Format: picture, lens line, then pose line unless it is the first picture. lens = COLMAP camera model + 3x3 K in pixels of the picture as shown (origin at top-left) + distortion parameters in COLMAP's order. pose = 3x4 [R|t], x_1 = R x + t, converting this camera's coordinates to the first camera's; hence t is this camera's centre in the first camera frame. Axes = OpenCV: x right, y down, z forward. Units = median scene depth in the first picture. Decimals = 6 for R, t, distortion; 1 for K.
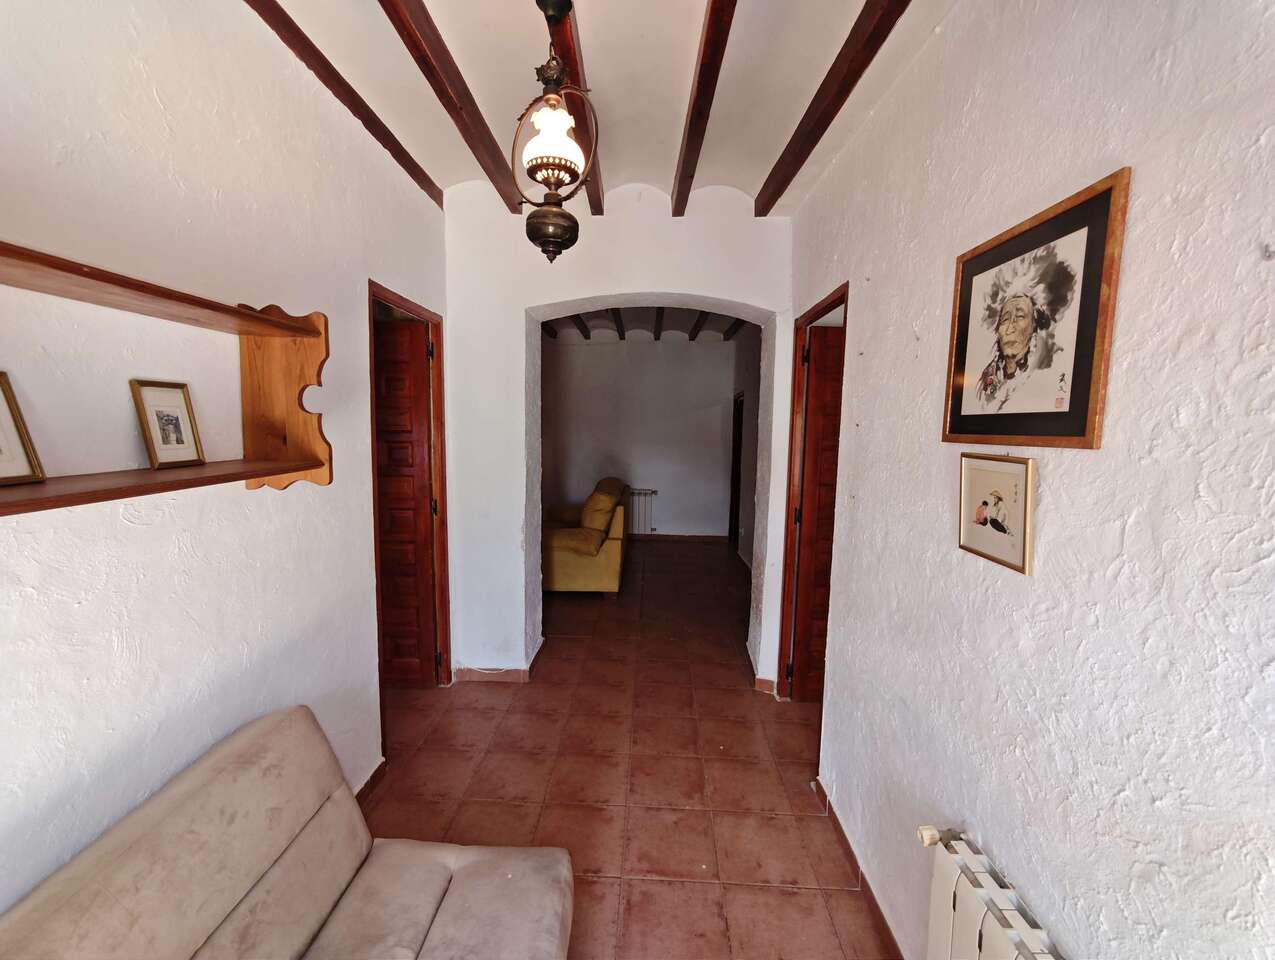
lens RADIAL K [[532.2, 0, 637.5], [0, 532.2, 480.2], [0, 0, 1]] dist [-0.001496, 0.000918]
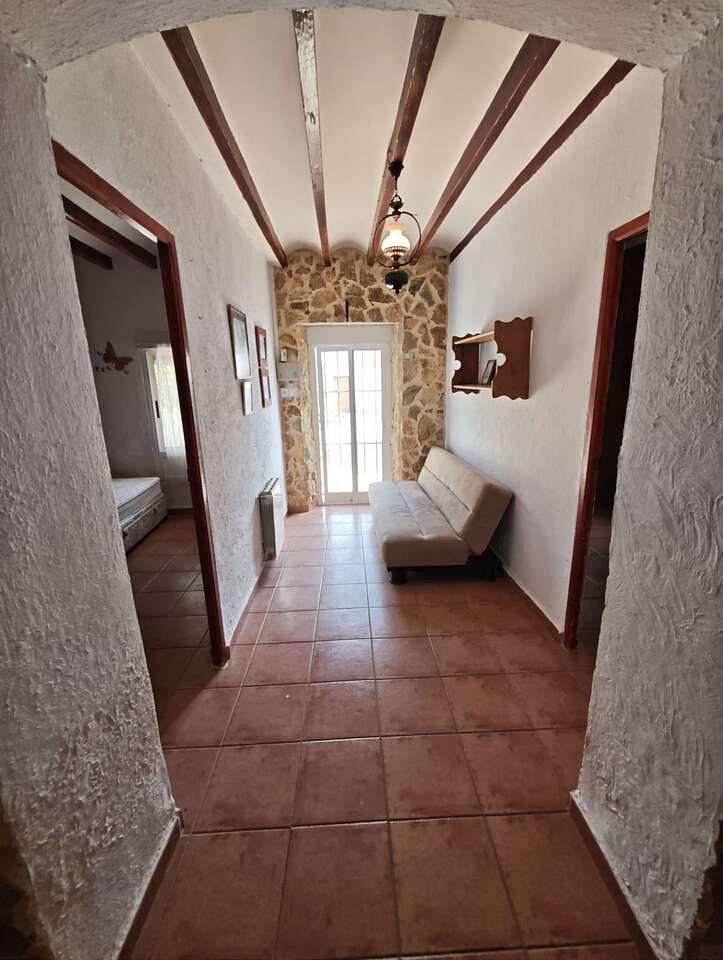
lens RADIAL K [[400.7, 0, 362.6], [0, 400.7, 476.0], [0, 0, 1]] dist [-0.001496, 0.000918]
pose [[-0.997488, 0.018107, -0.068489, 0.055508], [-0.005365, 0.944699, 0.327895, -0.131518], [0.070638, 0.327438, -0.942228, 1.484137]]
